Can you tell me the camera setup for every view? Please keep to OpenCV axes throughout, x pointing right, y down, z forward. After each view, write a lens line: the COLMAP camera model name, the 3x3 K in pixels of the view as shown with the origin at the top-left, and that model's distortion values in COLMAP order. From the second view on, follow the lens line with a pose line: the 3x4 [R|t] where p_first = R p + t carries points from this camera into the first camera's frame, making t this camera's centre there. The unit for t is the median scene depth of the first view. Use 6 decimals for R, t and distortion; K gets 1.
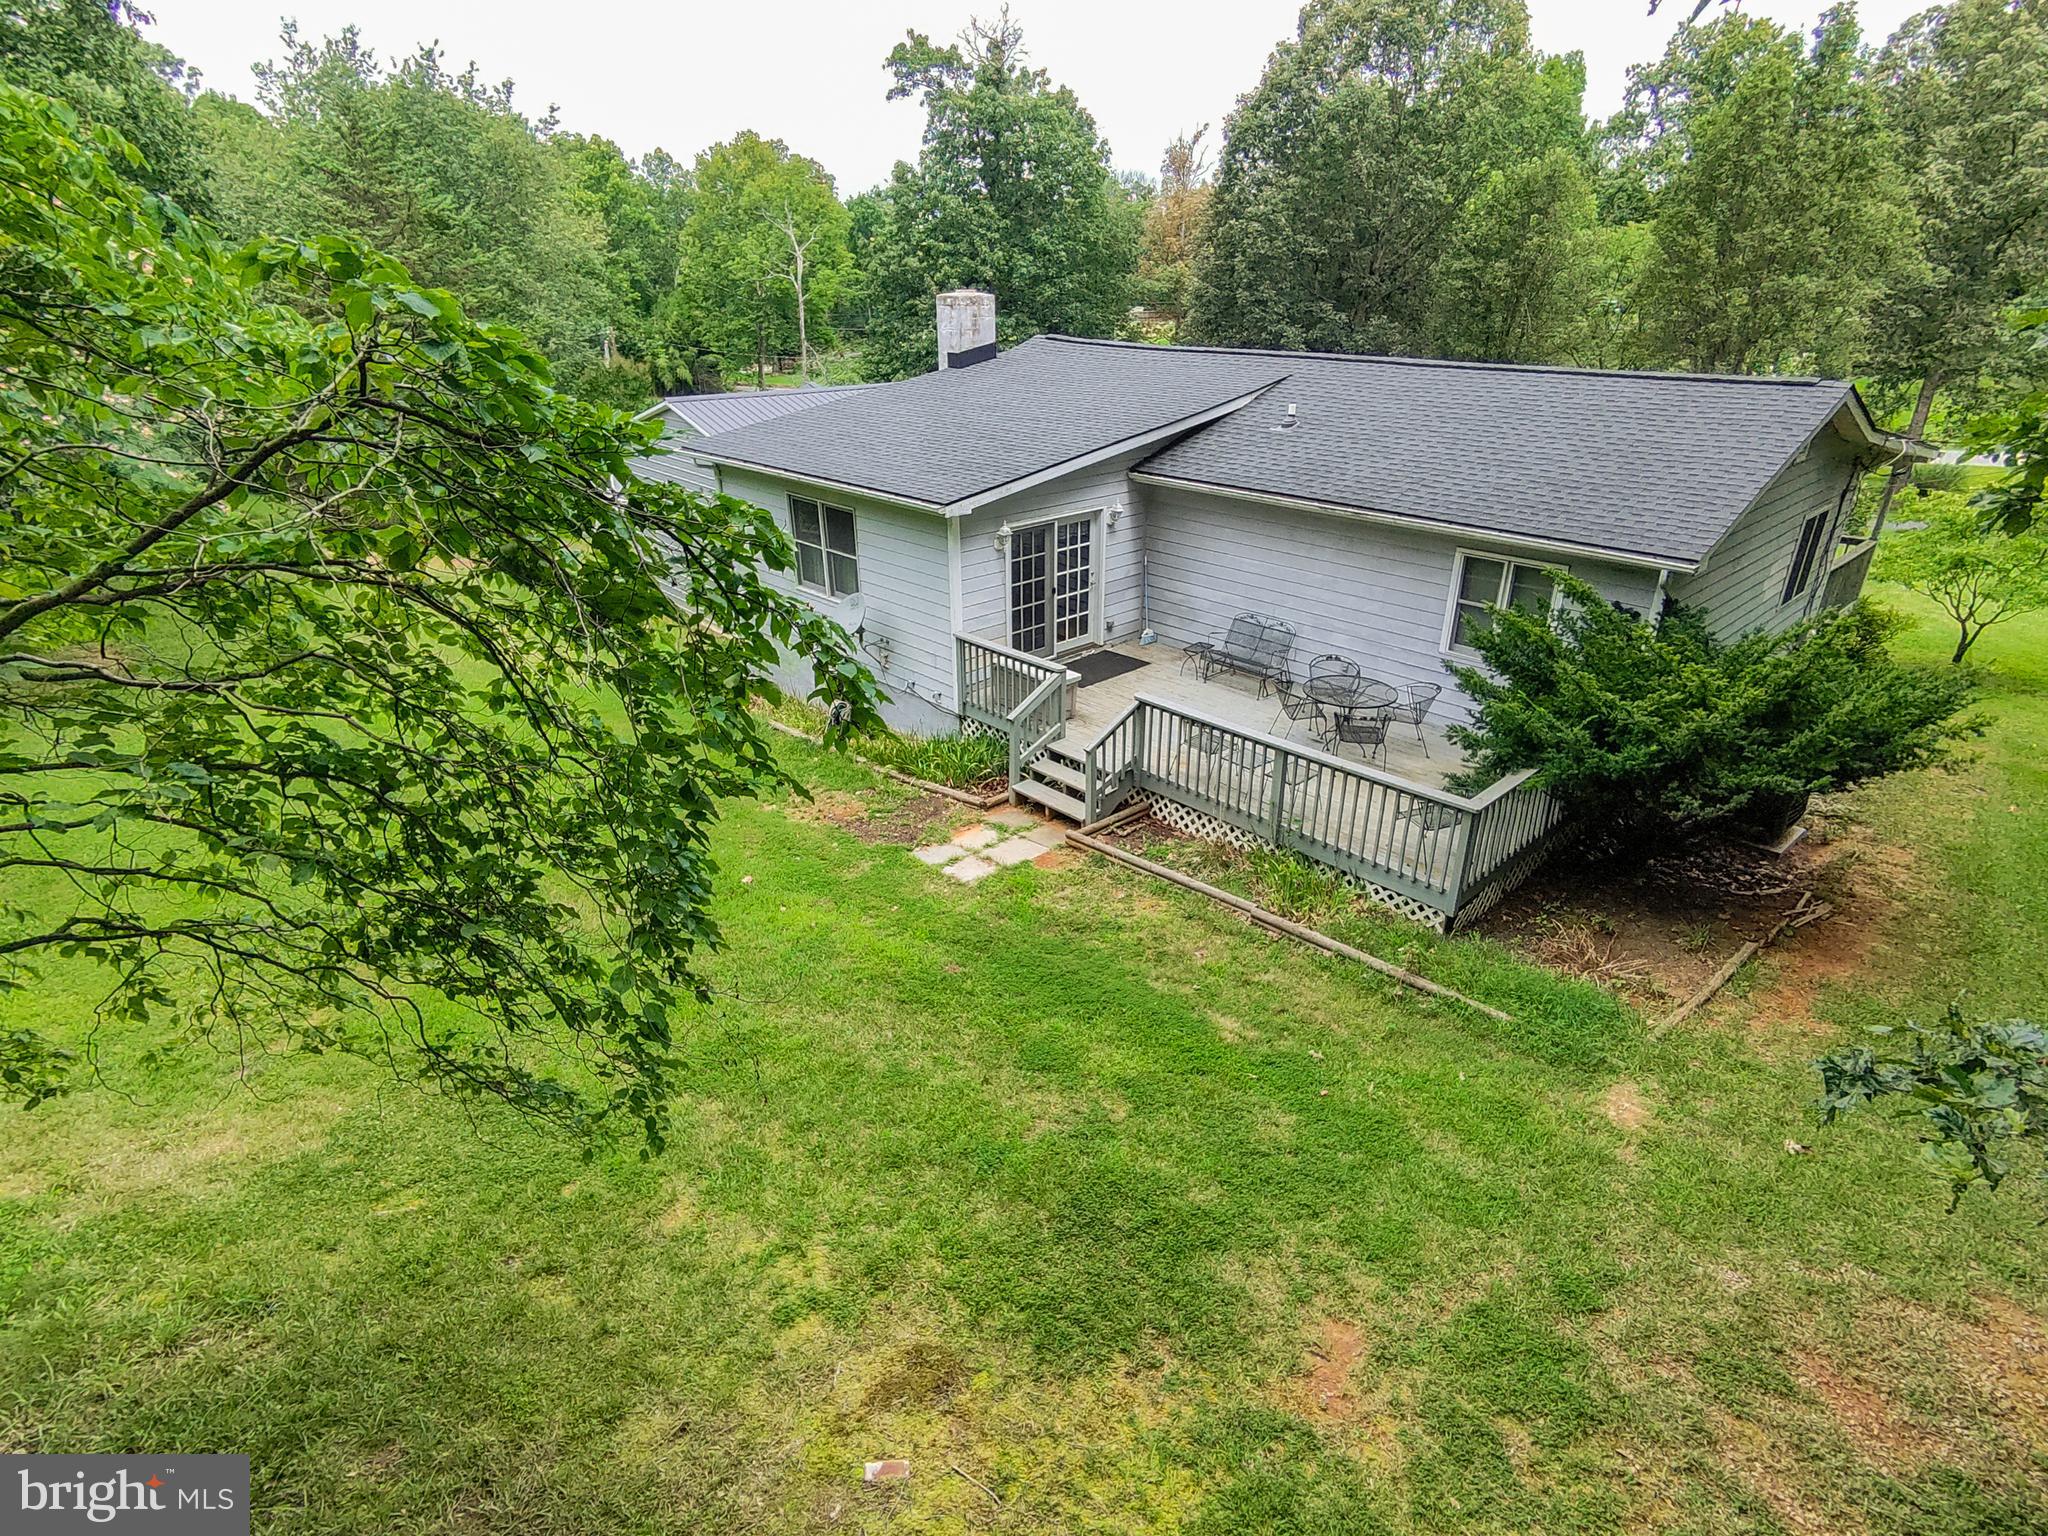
lens RADIAL K [[1090.1, 0, 1040.7], [0, 1090.1, 779.3], [0, 0, 1]] dist [0.011945, 0.001703]
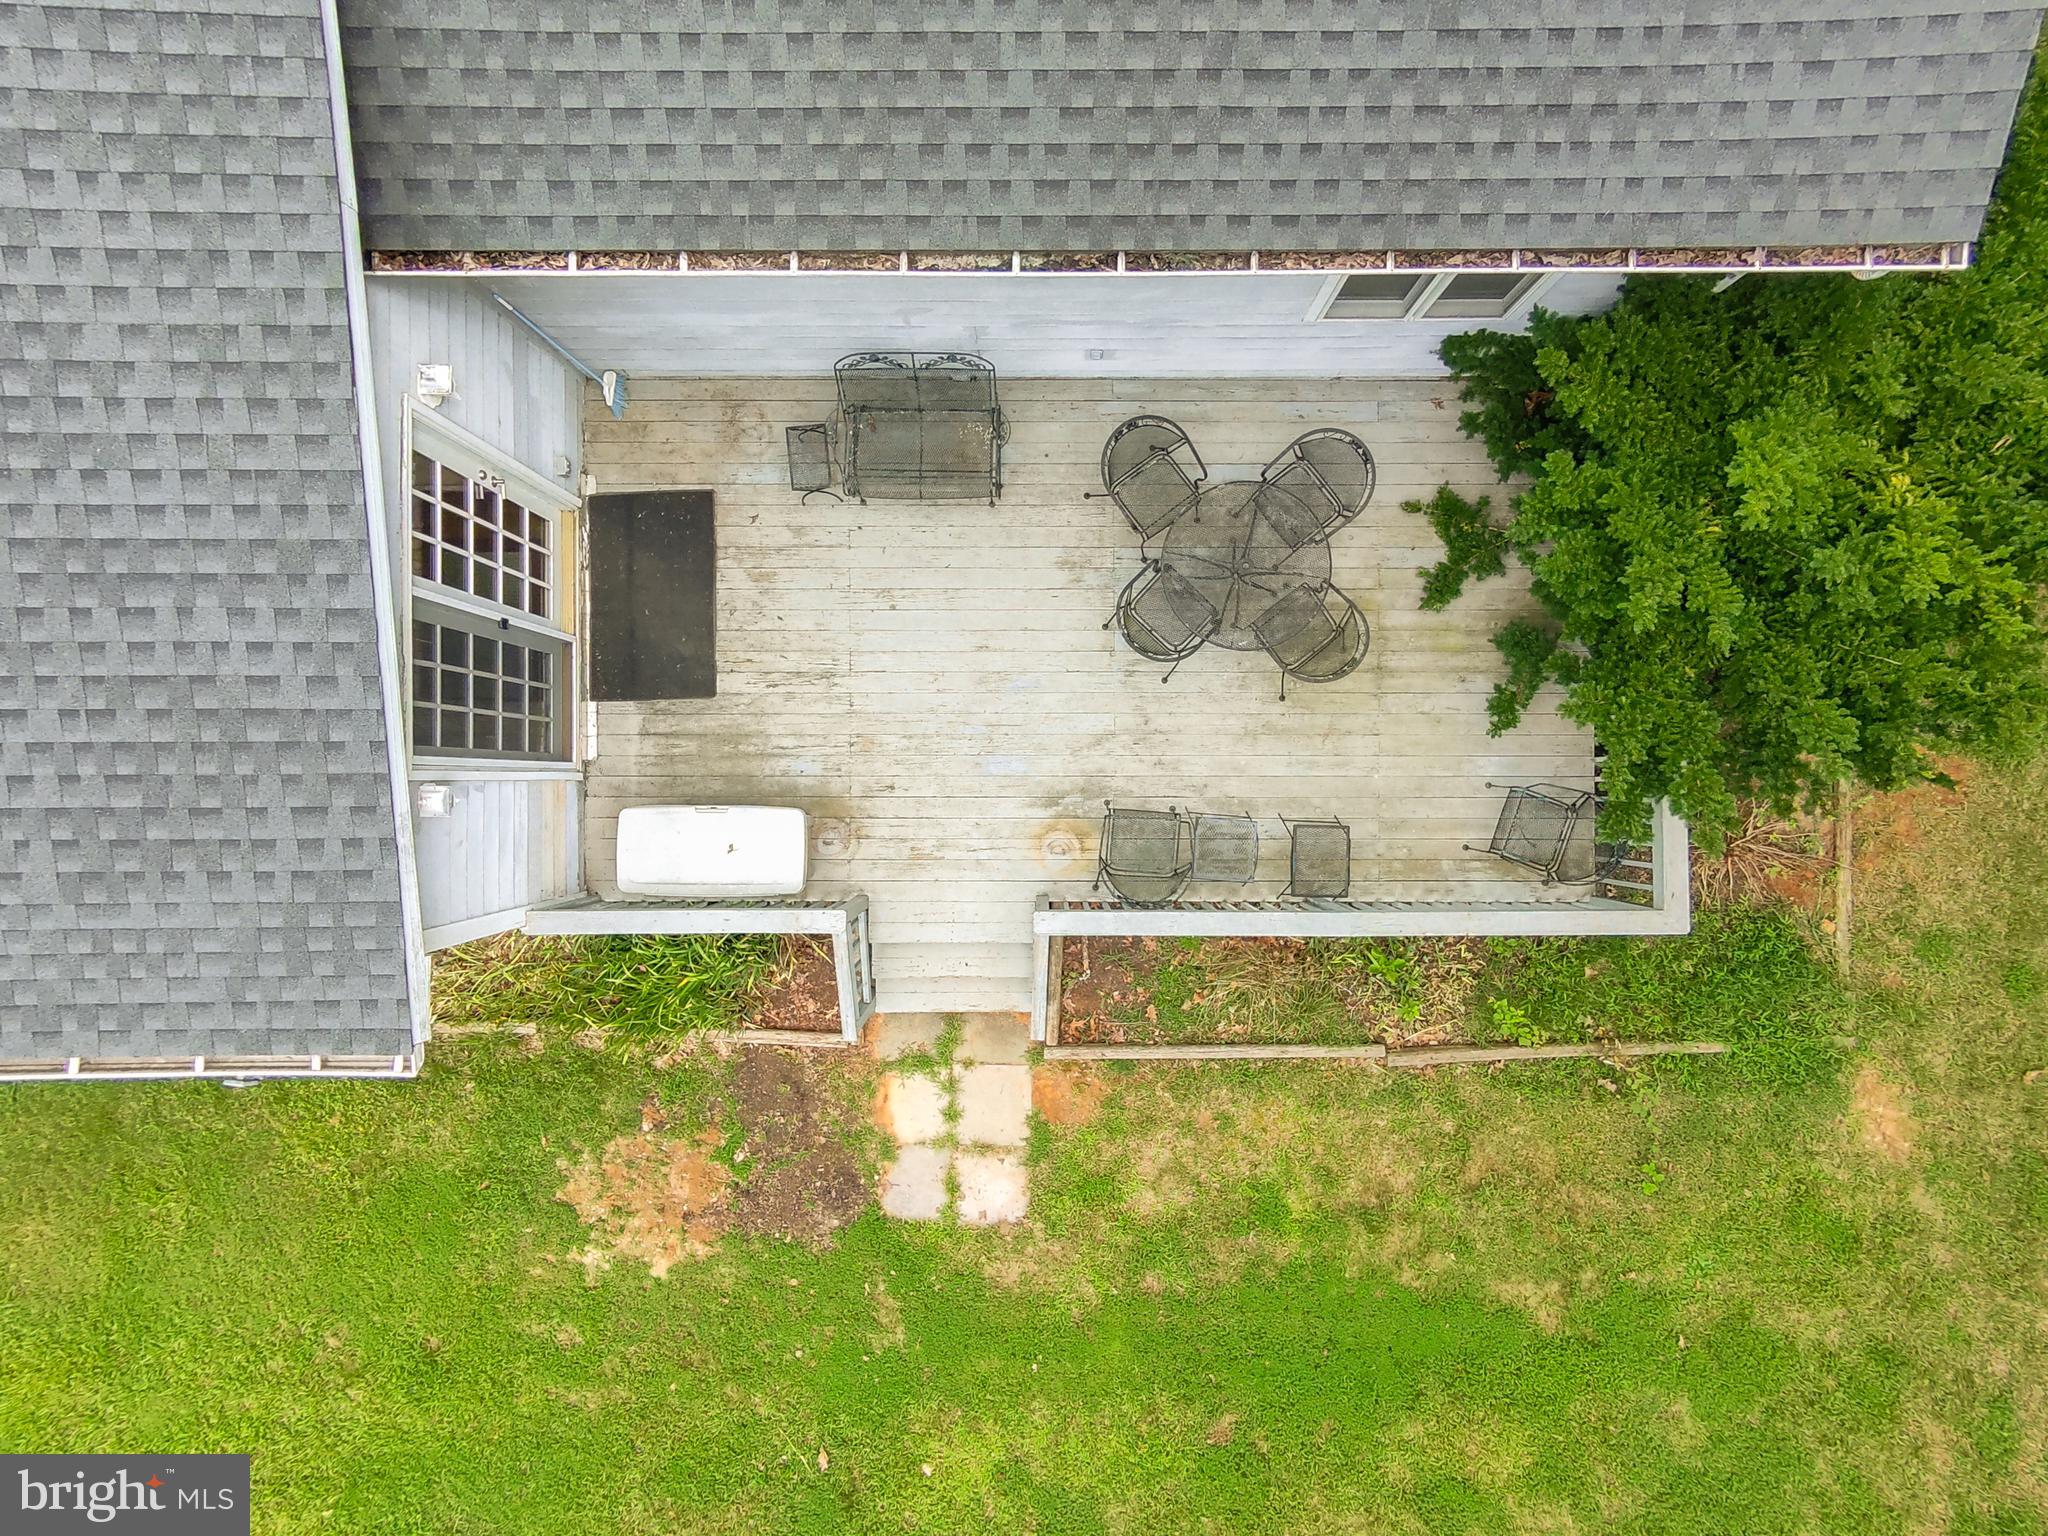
lens RADIAL K [[1090.1, 0, 1040.7], [0, 1090.1, 779.3], [0, 0, 1]] dist [0.011945, 0.001703]
pose [[0.694113, -0.719866, -0.000796, 0.137803], [0.311877, 0.299723, 0.901609, -0.578167], [-0.648799, -0.626066, 0.432552, 0.775232]]
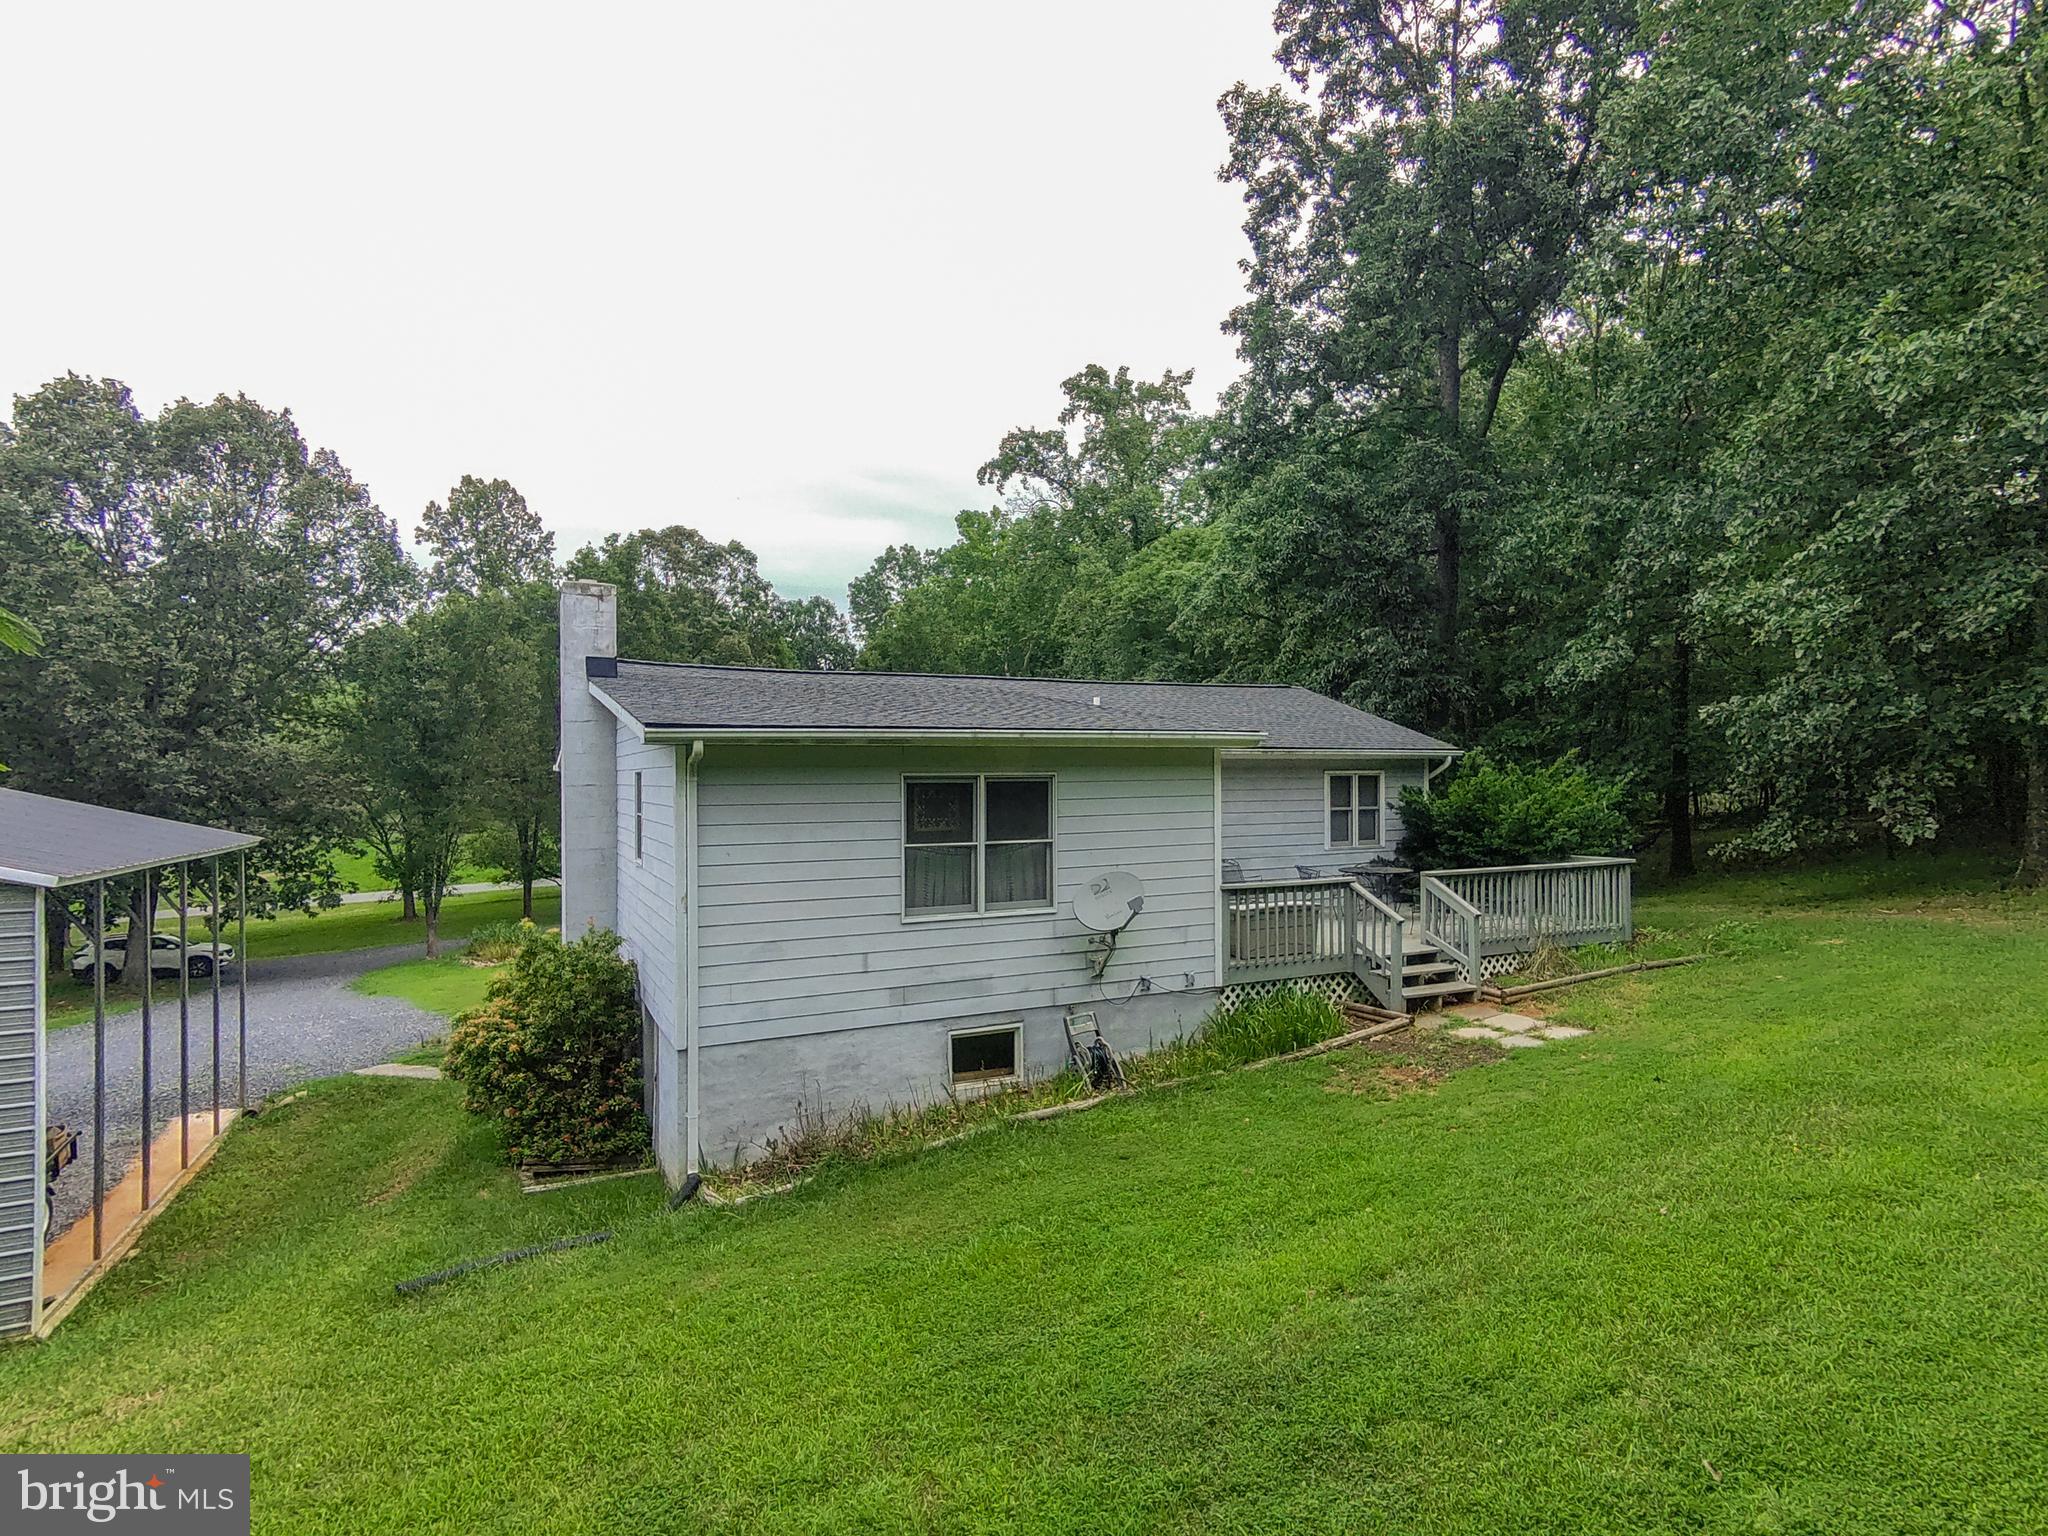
lens RADIAL K [[1090.1, 0, 1040.7], [0, 1090.1, 779.3], [0, 0, 1]] dist [0.011945, 0.001703]
pose [[0.296654, -0.006304, 0.954964, -1.073765], [0.414157, 0.901897, -0.122702, -0.186000], [-0.860506, 0.431905, 0.270162, 0.960127]]
